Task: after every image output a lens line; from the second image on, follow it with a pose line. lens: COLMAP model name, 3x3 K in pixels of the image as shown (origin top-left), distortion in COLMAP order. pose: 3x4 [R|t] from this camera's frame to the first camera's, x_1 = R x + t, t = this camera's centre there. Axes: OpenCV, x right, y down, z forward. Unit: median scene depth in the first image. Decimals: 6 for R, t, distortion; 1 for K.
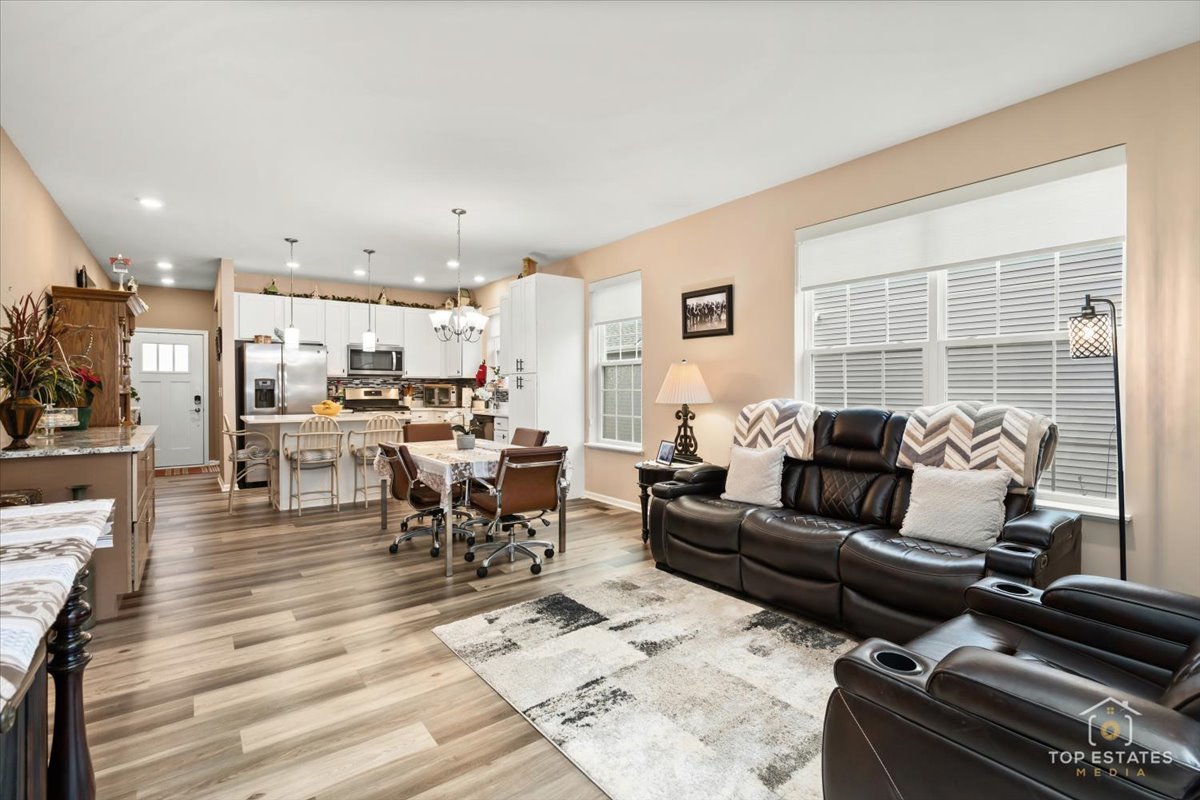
lens RADIAL K [[549.0, 0, 606.1], [0, 549.0, 390.6], [0, 0, 1]] dist [-0.000132, 0.000403]
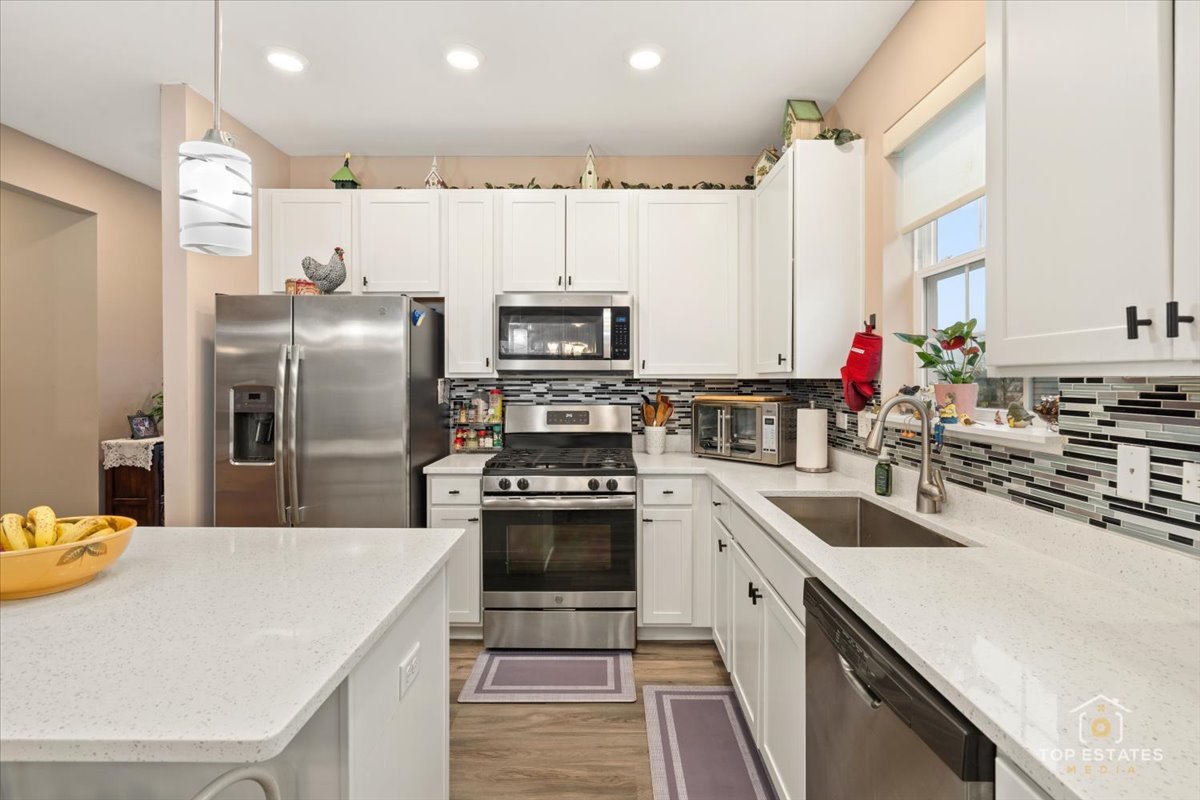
lens RADIAL K [[549.0, 0, 602.8], [0, 549.0, 382.0], [0, 0, 1]] dist [-0.003003, 0.000622]
pose [[0.793147, 0.002669, -0.609025, -0.265681], [-0.003298, 0.999995, 0.000088, -0.034385], [0.609021, 0.001939, 0.793151, 1.147927]]
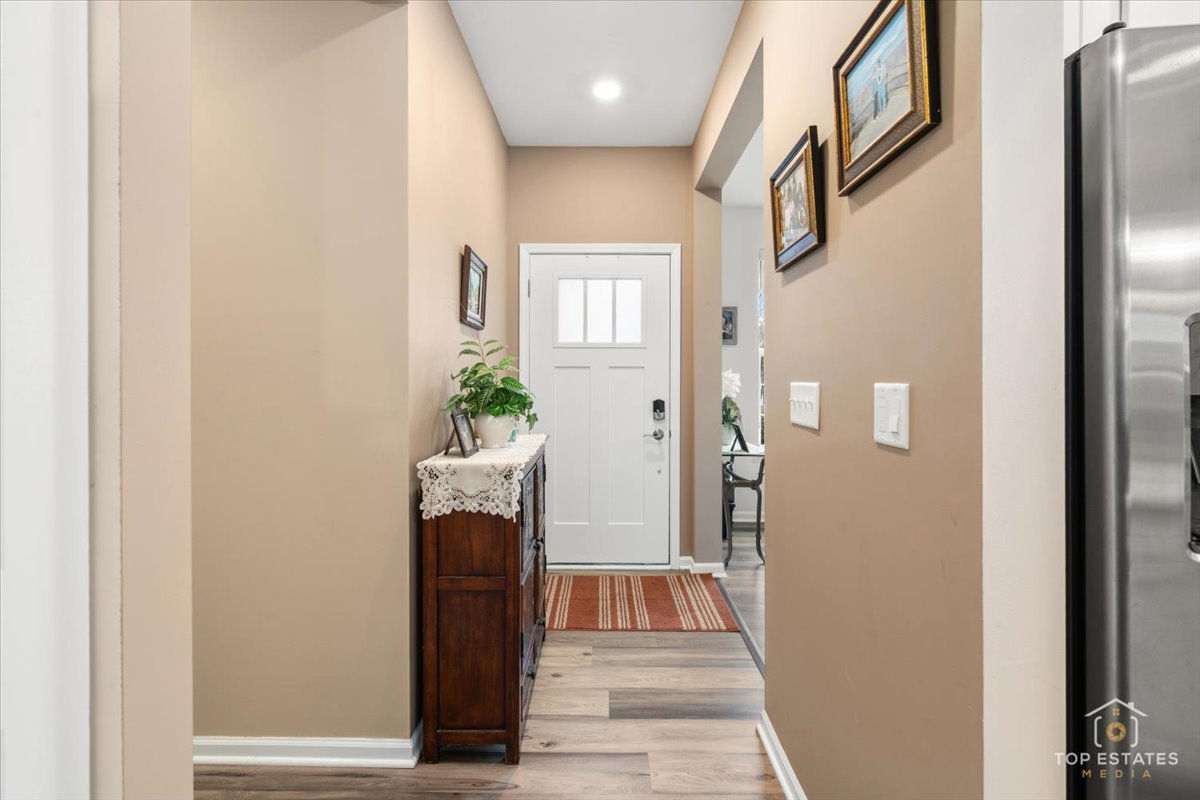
lens RADIAL K [[549.0, 0, 602.8], [0, 549.0, 382.0], [0, 0, 1]] dist [-0.003003, 0.000622]
pose [[0.791999, 0.003972, -0.610510, -0.900957], [-0.004501, 0.999990, 0.000667, -0.007931], [0.610506, 0.002220, 0.792008, 1.108922]]
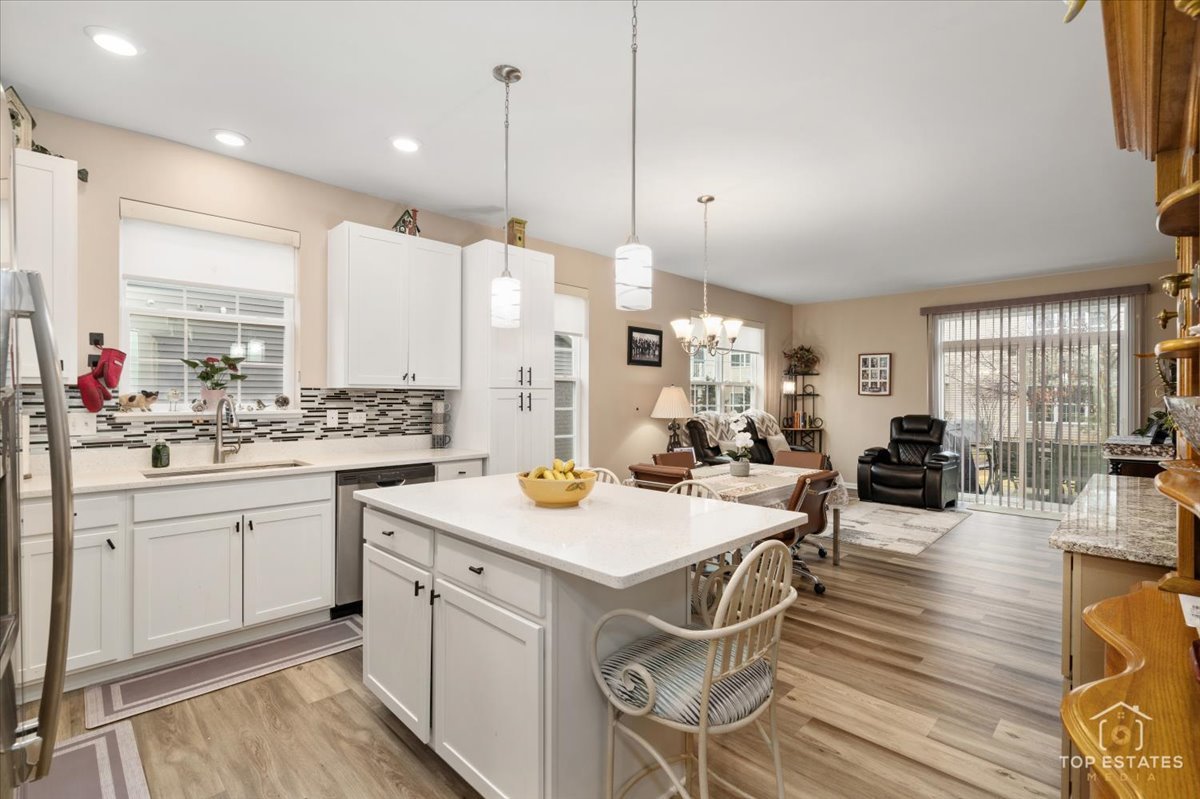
lens RADIAL K [[548.5, 0, 603.4], [0, 548.5, 395.5], [0, 0, 1]] dist [-0.002084, 0.001234]
pose [[-0.138213, 0.000042, 0.990402, -1.025304], [0.000863, 1.000000, 0.000078, -0.026989], [-0.990402, 0.000866, -0.138213, 1.214371]]
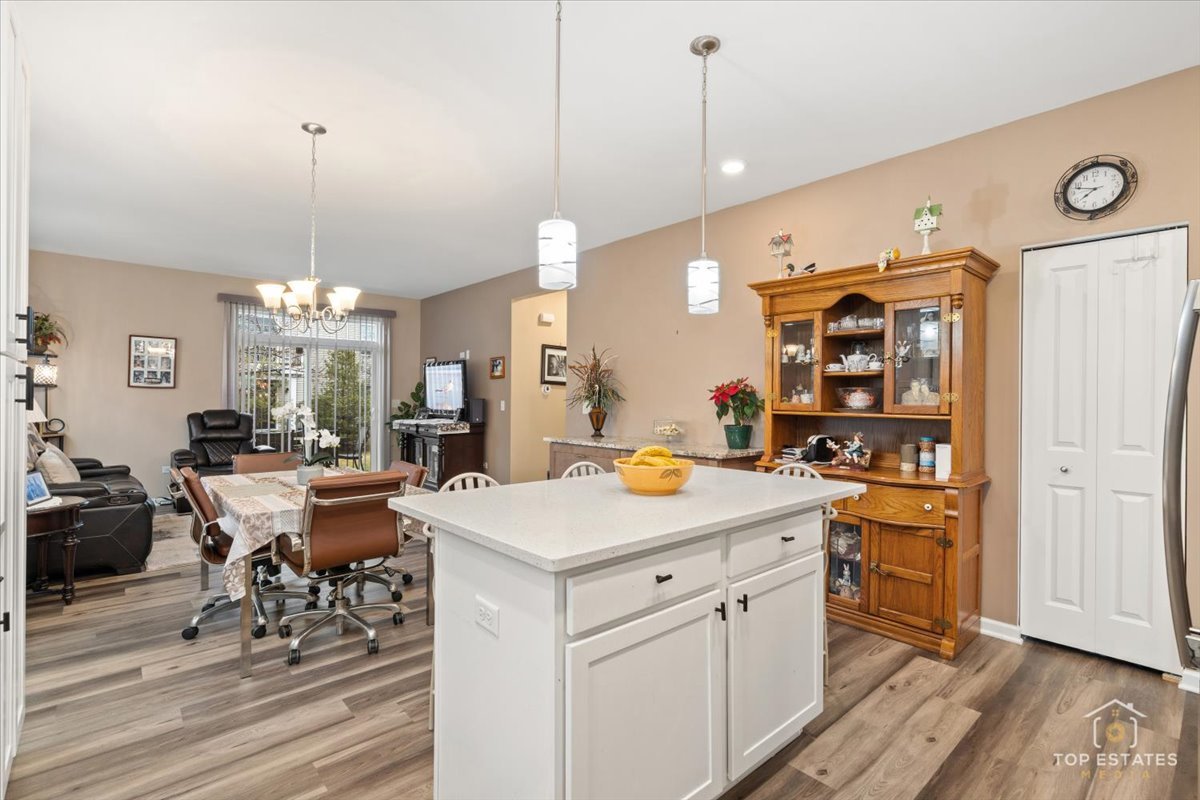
lens RADIAL K [[545.5, 0, 606.5], [0, 545.5, 397.8], [0, 0, 1]] dist [-0.004742, 0.000126]
pose [[-0.996501, -0.007646, -0.083226, -0.533442], [-0.007944, 0.999963, 0.003246, -0.015962], [0.083198, 0.003896, -0.996525, 1.583992]]
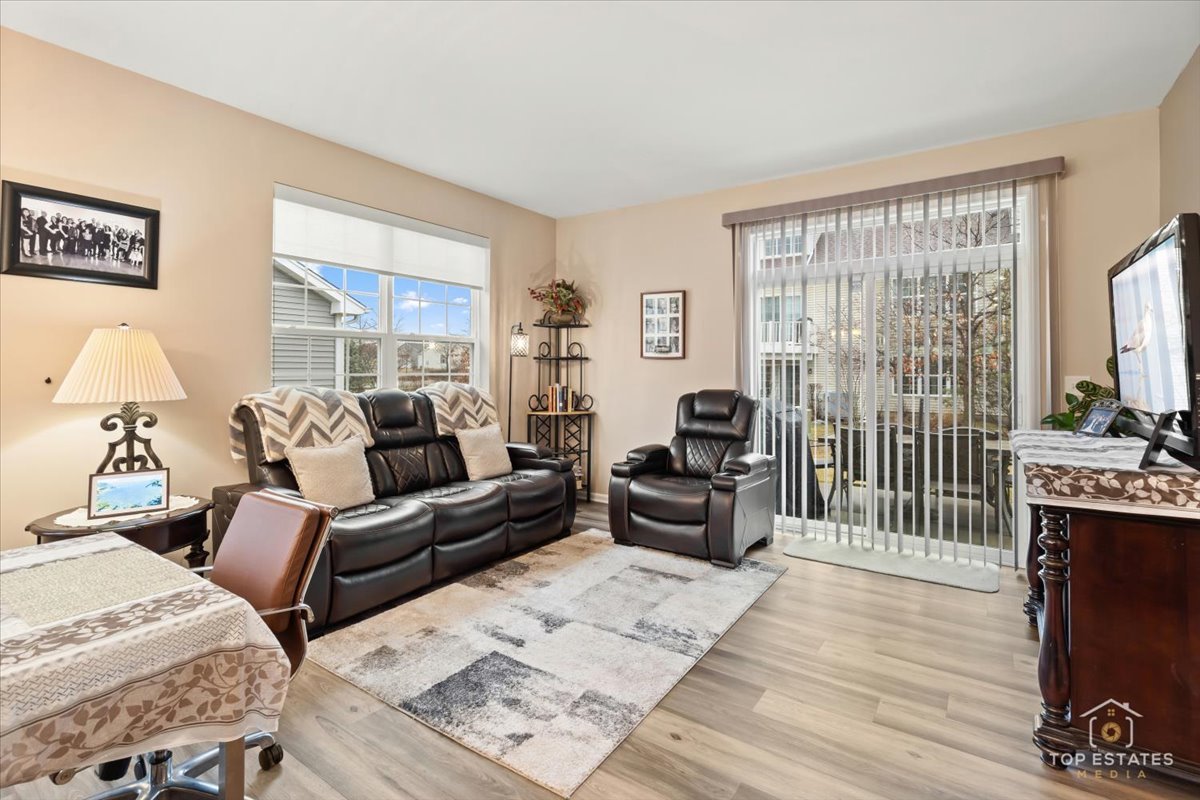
lens RADIAL K [[562.3, 0, 605.1], [0, 562.3, 364.2], [0, 0, 1]] dist [-0.002581, 0.000041]
pose [[-0.312575, 0.007933, 0.949860, -0.502056], [0.000087, 0.999965, -0.008323, -0.008364], [-0.949893, -0.002519, -0.312565, 0.642757]]
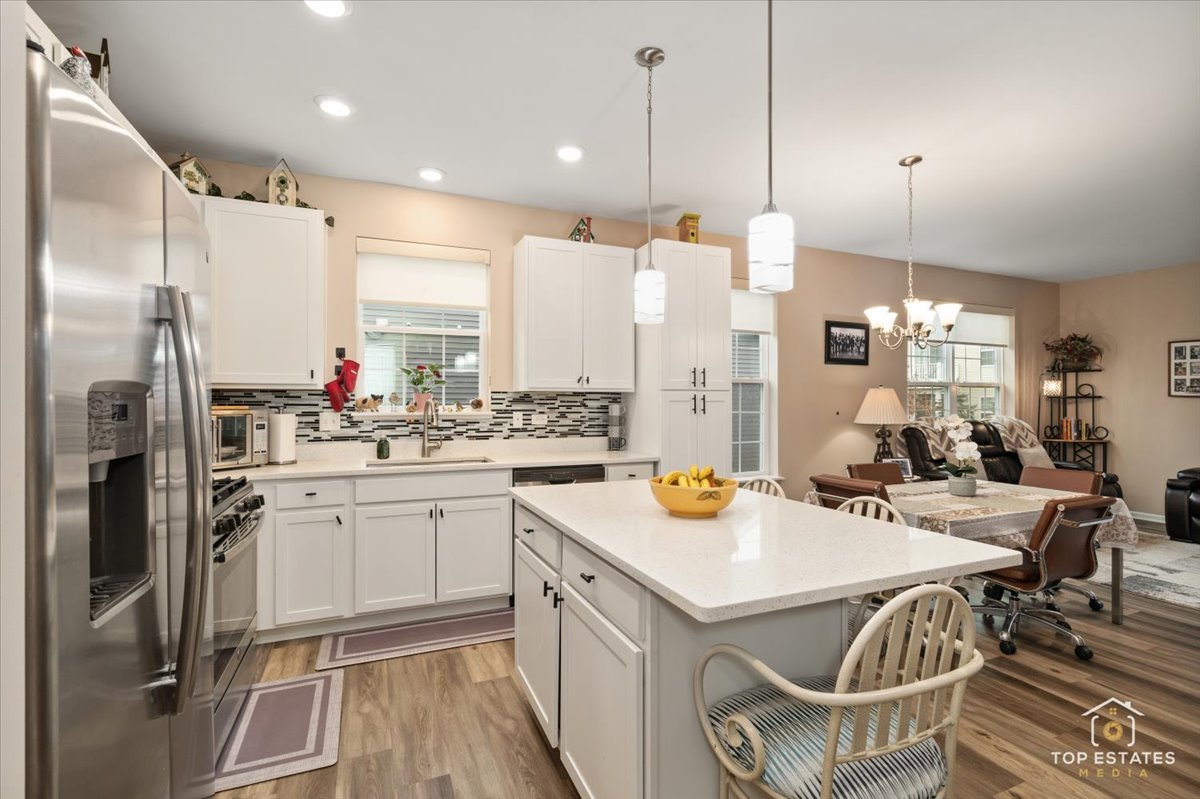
lens RADIAL K [[548.4, 0, 603.9], [0, 548.4, 397.8], [0, 0, 1]] dist [-0.003460, 0.001445]
pose [[0.239613, 0.005913, 0.970851, -0.987913], [0.004094, 0.999966, -0.007101, -0.021821], [-0.970860, 0.005677, 0.239580, 1.159788]]
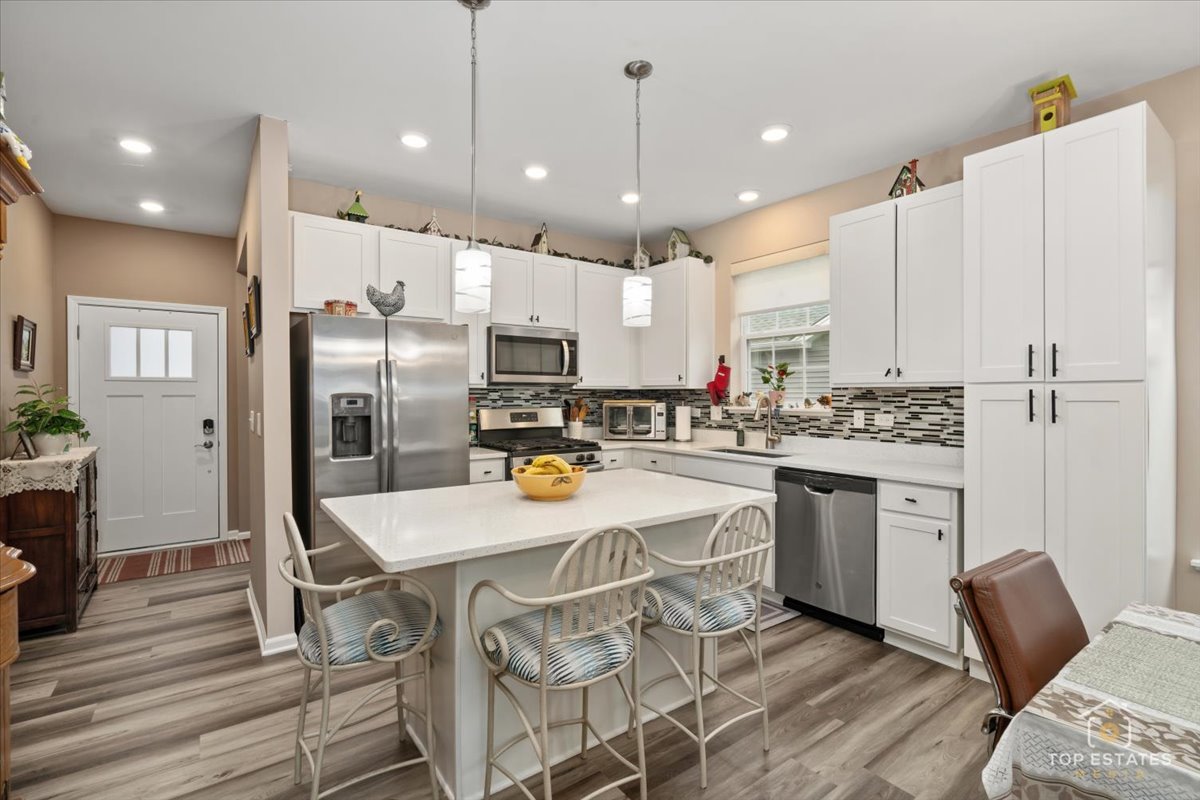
lens RADIAL K [[548.5, 0, 603.4], [0, 548.5, 396.0], [0, 0, 1]] dist [-0.002084, 0.001234]
pose [[0.999848, -0.000833, -0.017443, -0.552864], [0.000846, 0.999999, 0.000687, -0.026853], [0.017443, -0.000702, 0.999848, 0.748336]]
